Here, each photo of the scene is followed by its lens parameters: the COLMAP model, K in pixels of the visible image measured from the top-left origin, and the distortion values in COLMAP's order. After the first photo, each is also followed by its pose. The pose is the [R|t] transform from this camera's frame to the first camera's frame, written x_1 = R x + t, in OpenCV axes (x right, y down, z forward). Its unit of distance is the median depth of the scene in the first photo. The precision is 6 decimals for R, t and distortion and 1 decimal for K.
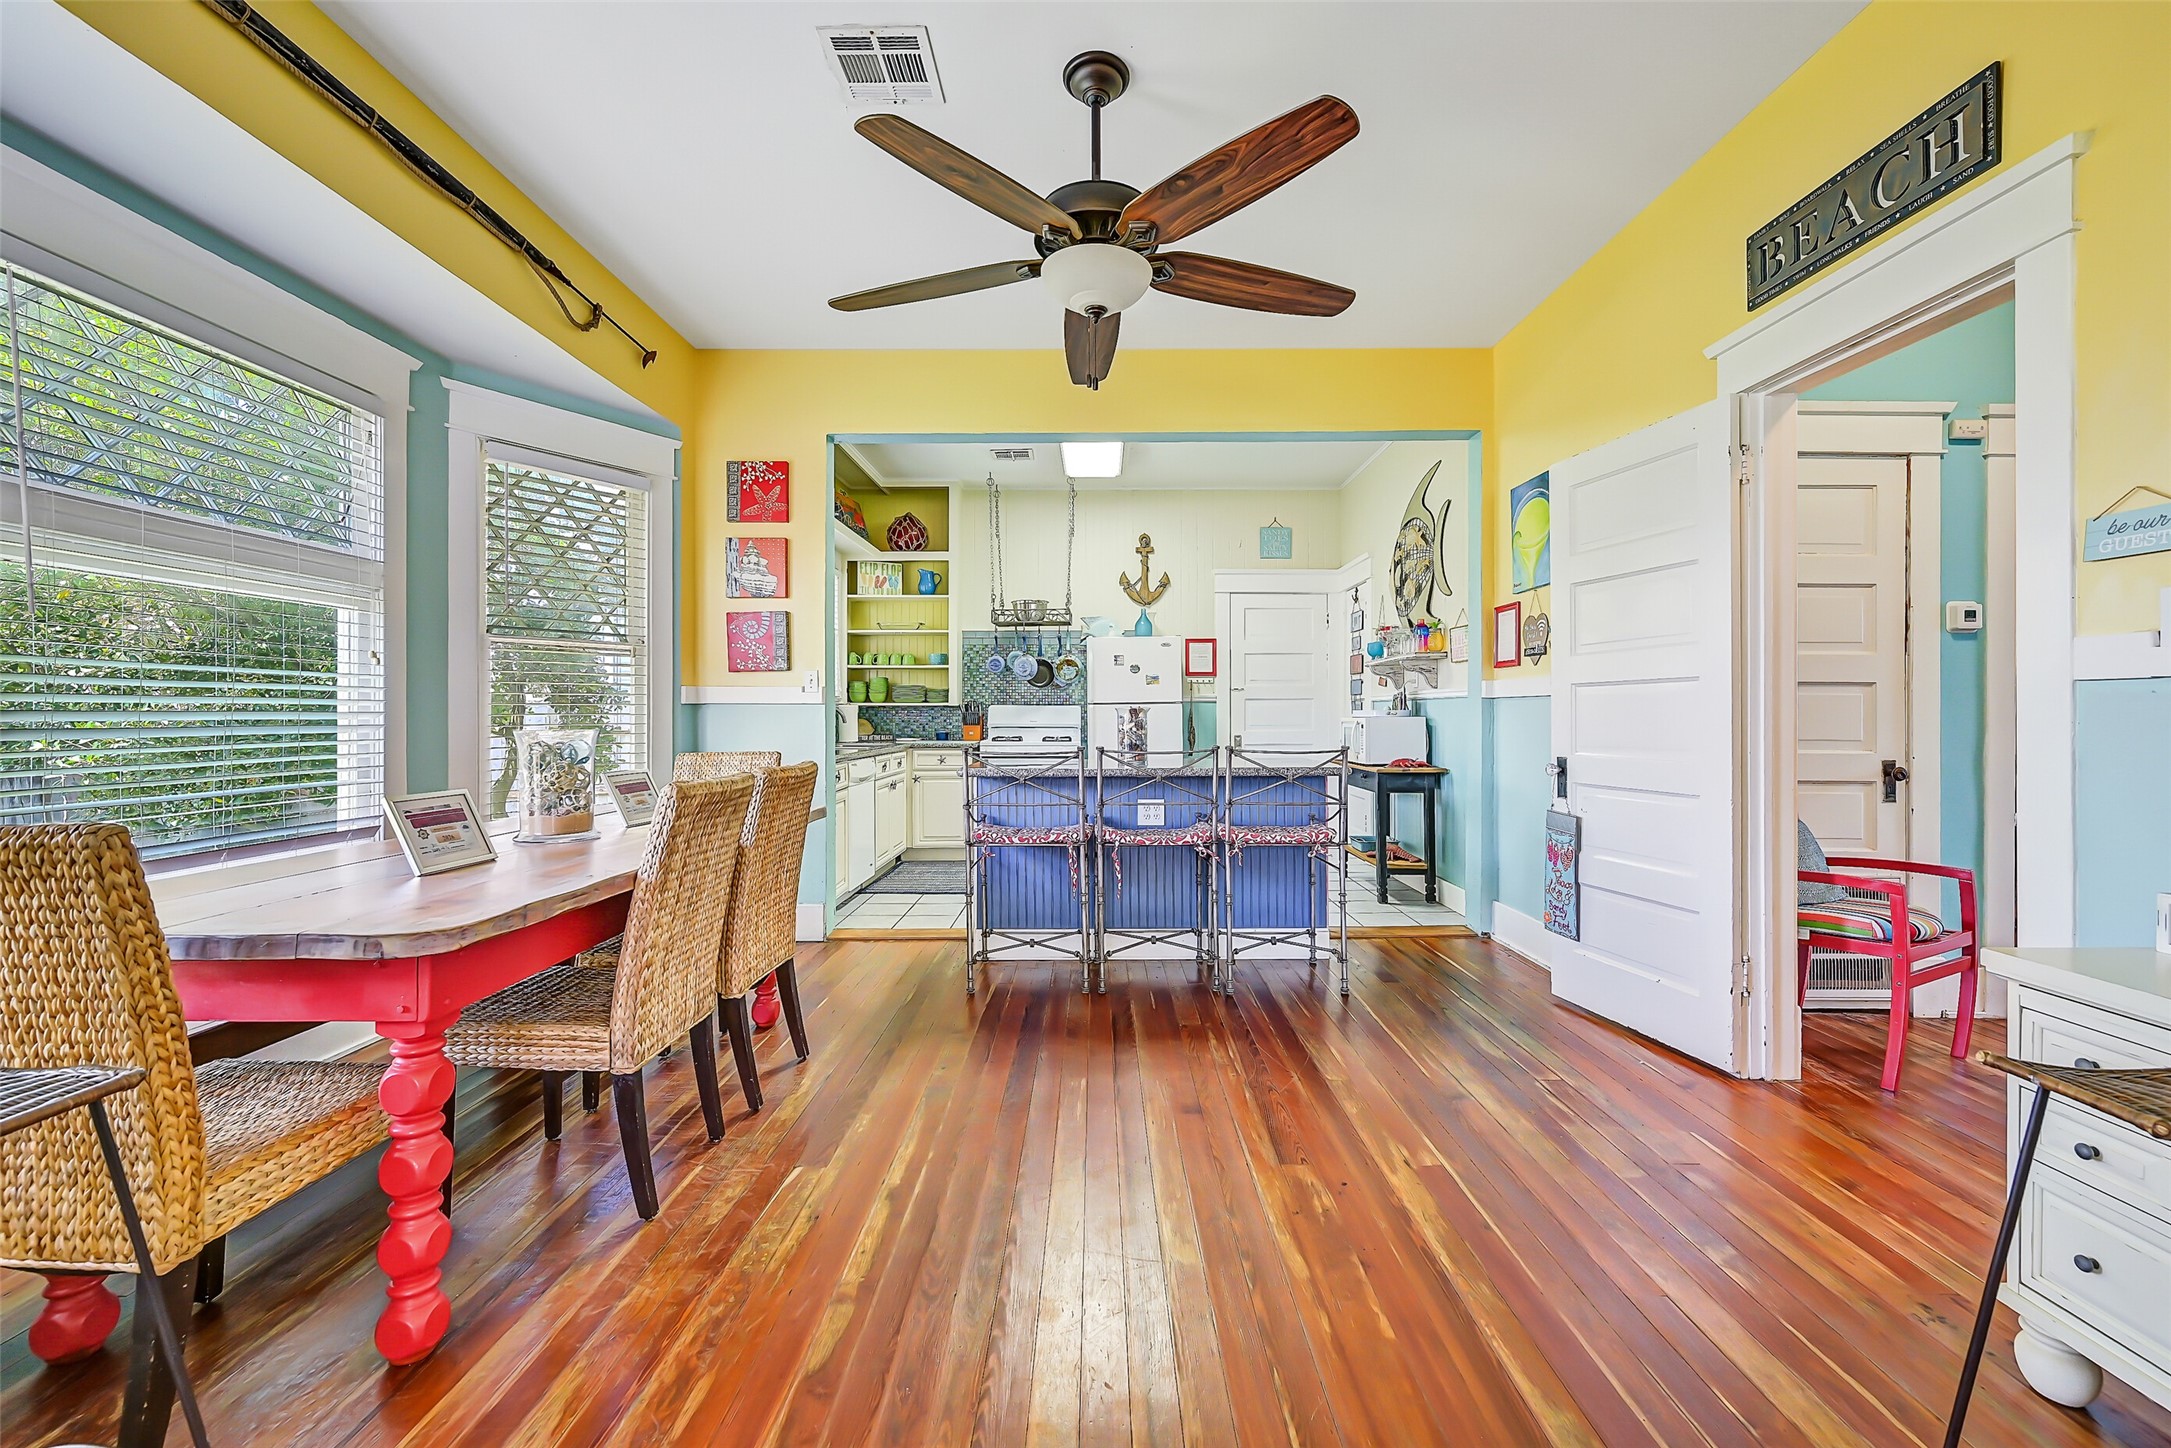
lens RADIAL K [[896.6, 0, 1094.0], [0, 896.6, 711.8], [0, 0, 1]] dist [-0.000264, -0.000031]
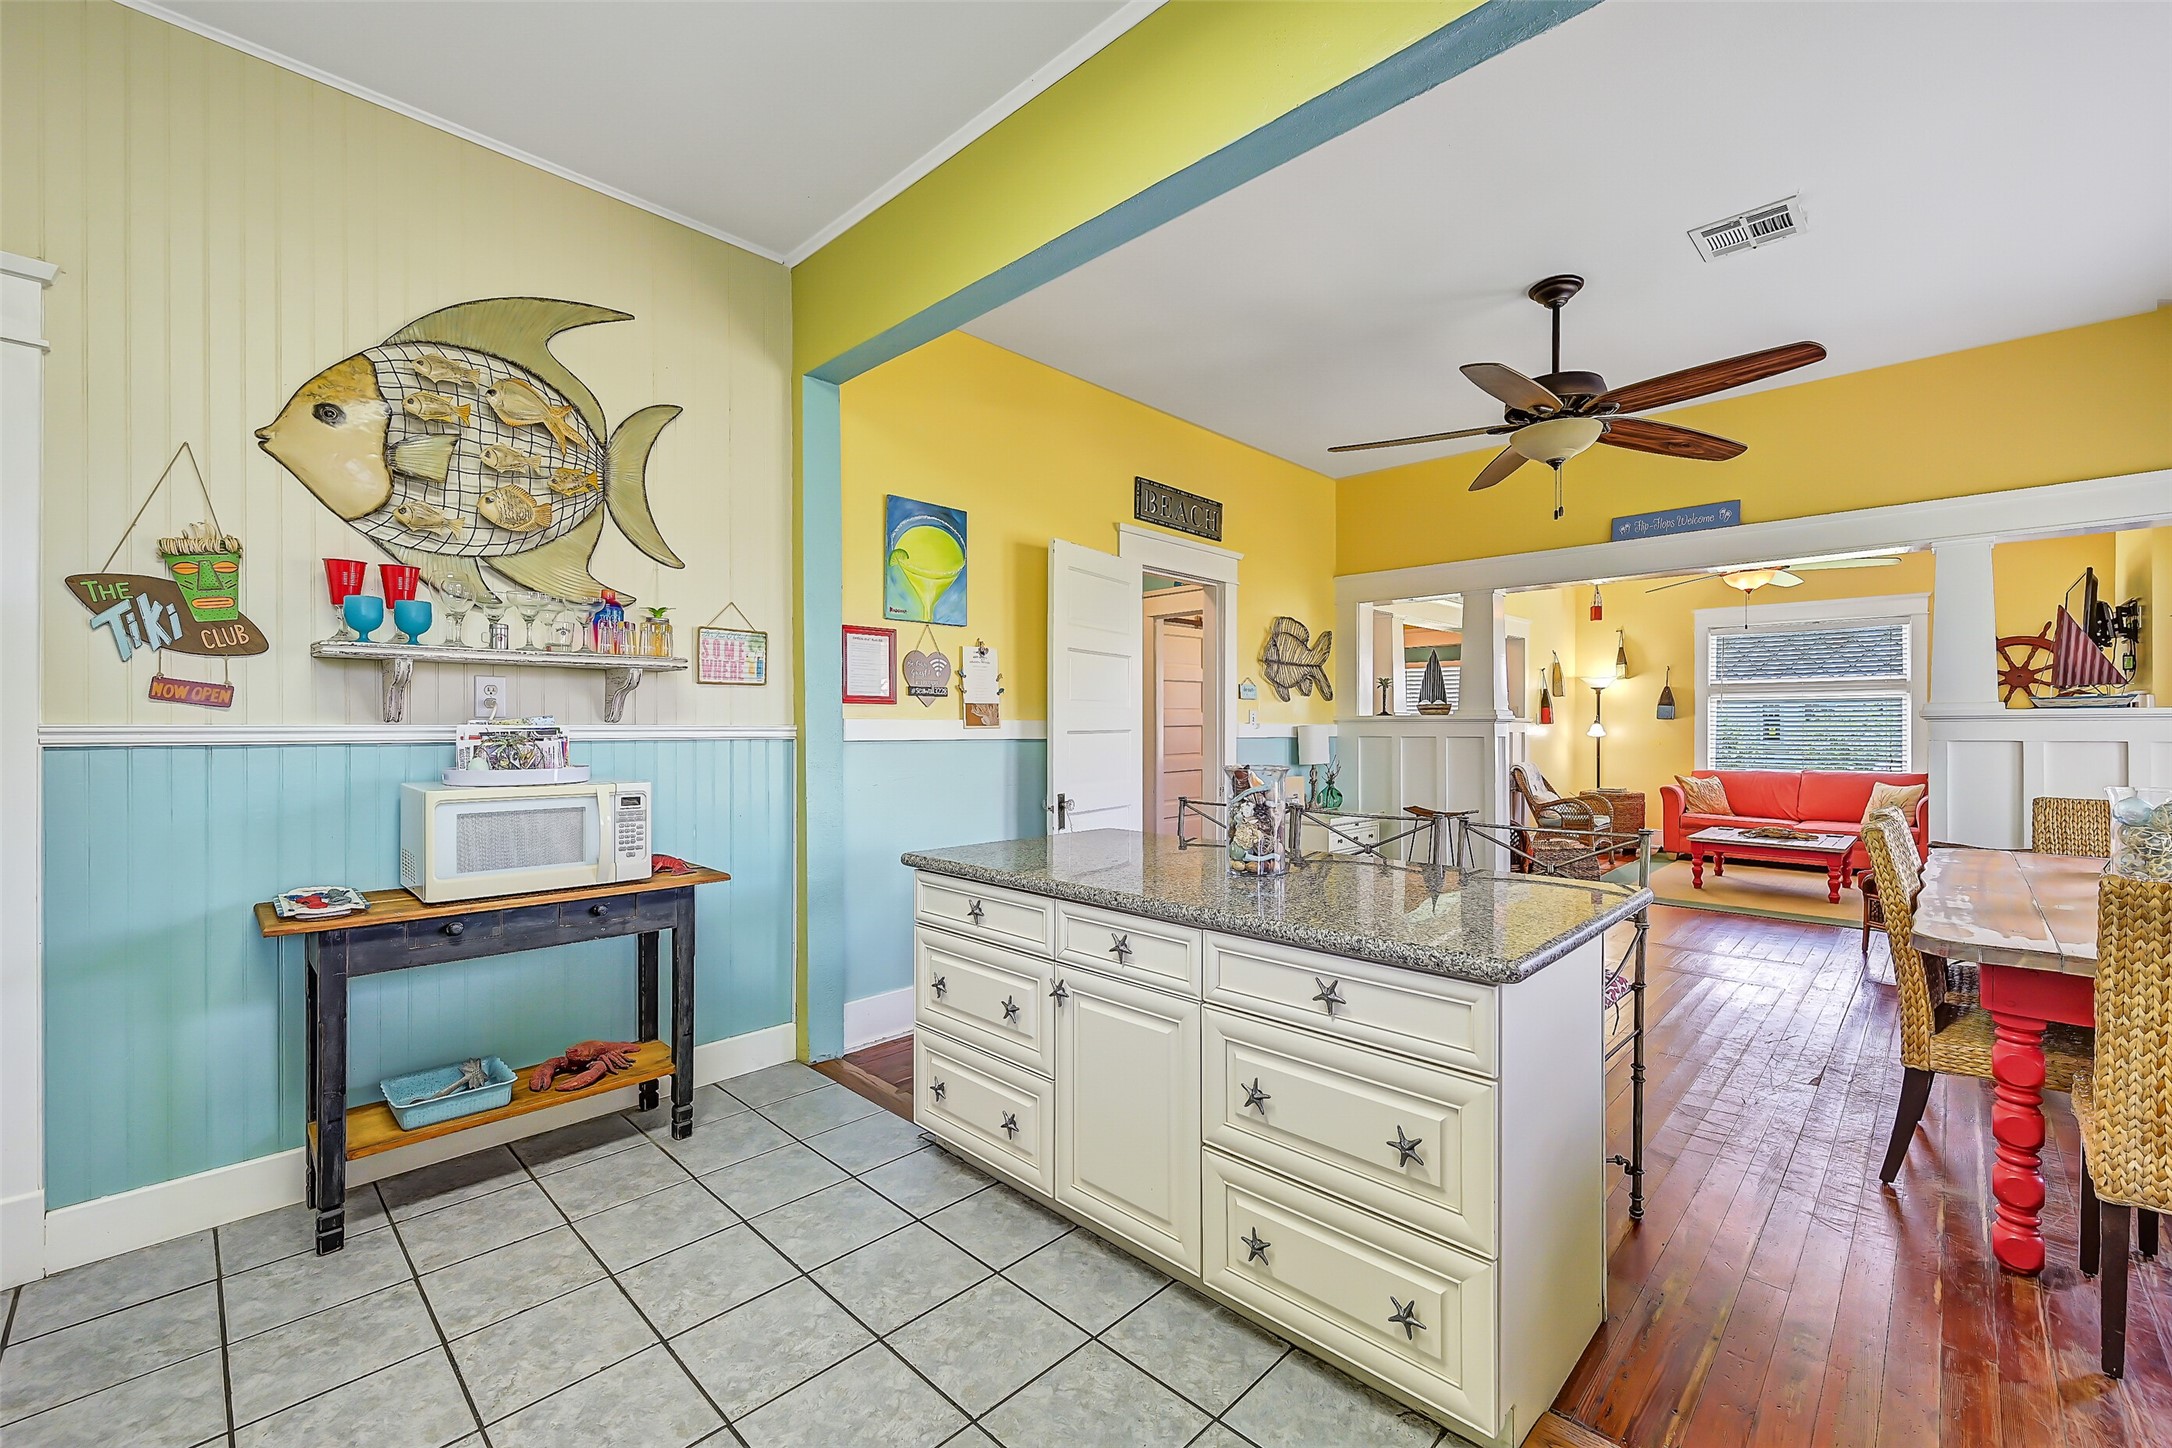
lens RADIAL K [[887.2, 0, 1094.0], [0, 887.2, 727.5], [0, 0, 1]] dist [0.000334, -0.000118]
pose [[-0.721350, 0.001789, 0.692569, -0.206256], [0.000261, 0.999997, -0.002310, -0.022027], [-0.692571, -0.001486, -0.721348, 1.202988]]
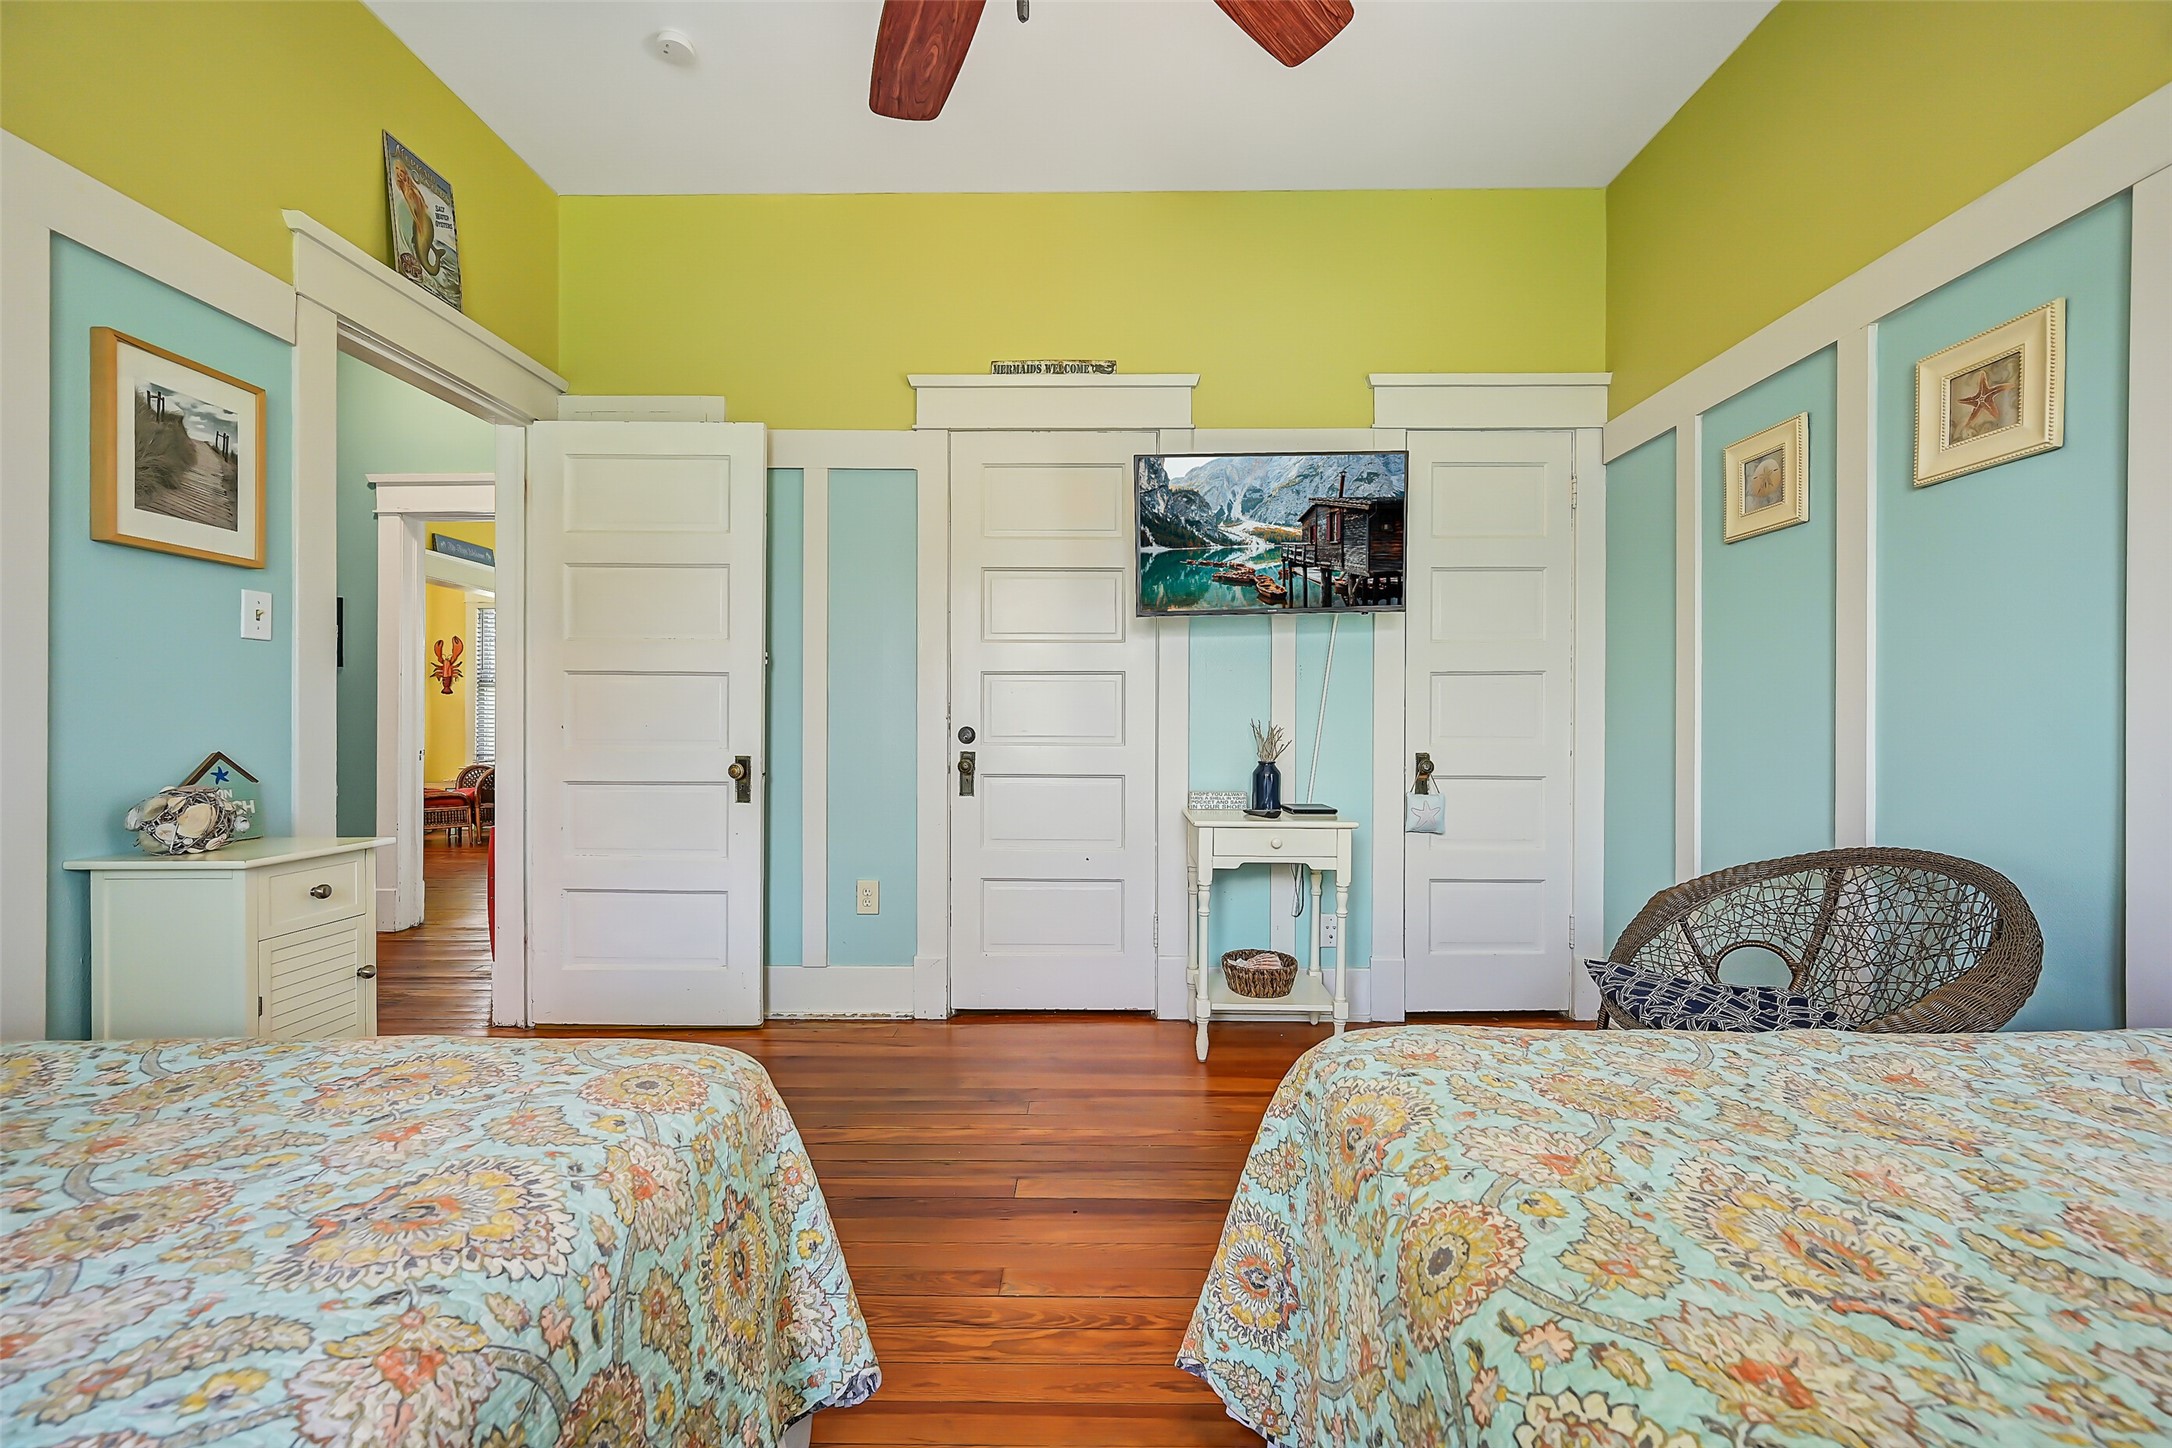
lens RADIAL K [[859.1, 0, 1093.8], [0, 859.1, 724.0], [0, 0, 1]] dist [-0.000017, 0.000177]
pose [[-0.006980, 0.000996, -0.999975, 1.239335], [0.001468, 0.999998, 0.000985, 0.016151], [0.999975, -0.001461, -0.006982, 1.050846]]
